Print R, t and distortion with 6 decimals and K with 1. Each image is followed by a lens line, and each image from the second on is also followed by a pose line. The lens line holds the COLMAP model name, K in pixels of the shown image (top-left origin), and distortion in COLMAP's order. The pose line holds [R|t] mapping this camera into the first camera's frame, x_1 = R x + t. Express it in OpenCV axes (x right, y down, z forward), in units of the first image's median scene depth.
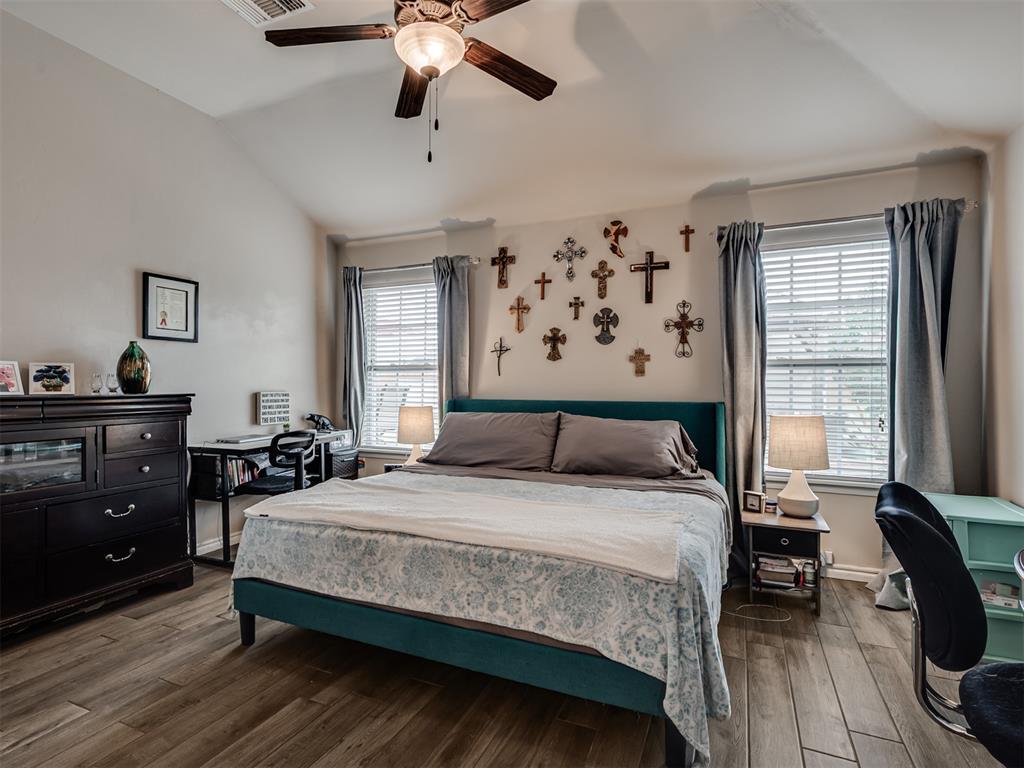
lens RADIAL K [[520.0, 0, 507.5], [0, 520.0, 386.0], [0, 0, 1]] dist [0.009524, 0.000058]
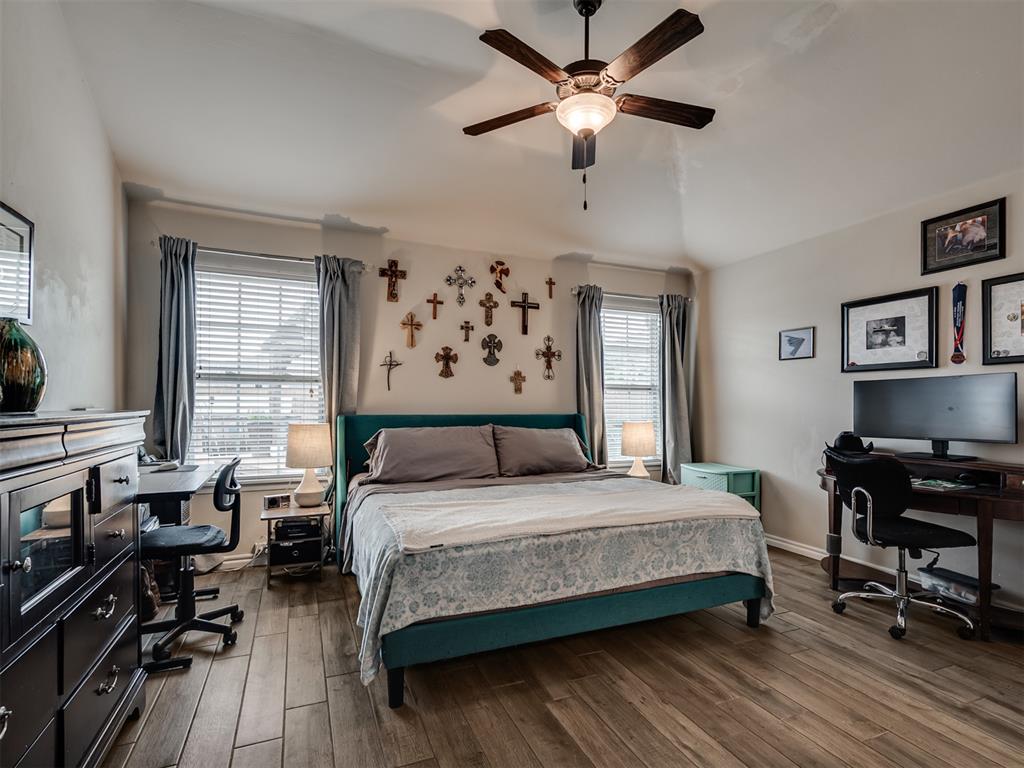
lens RADIAL K [[520.0, 0, 504.1], [0, 520.0, 401.8], [0, 0, 1]] dist [0.009524, 0.000058]
pose [[0.679280, 0.004684, 0.733864, -0.666386], [-0.006288, 0.999980, -0.000562, 0.001104], [-0.733852, -0.004233, 0.679296, 0.199607]]
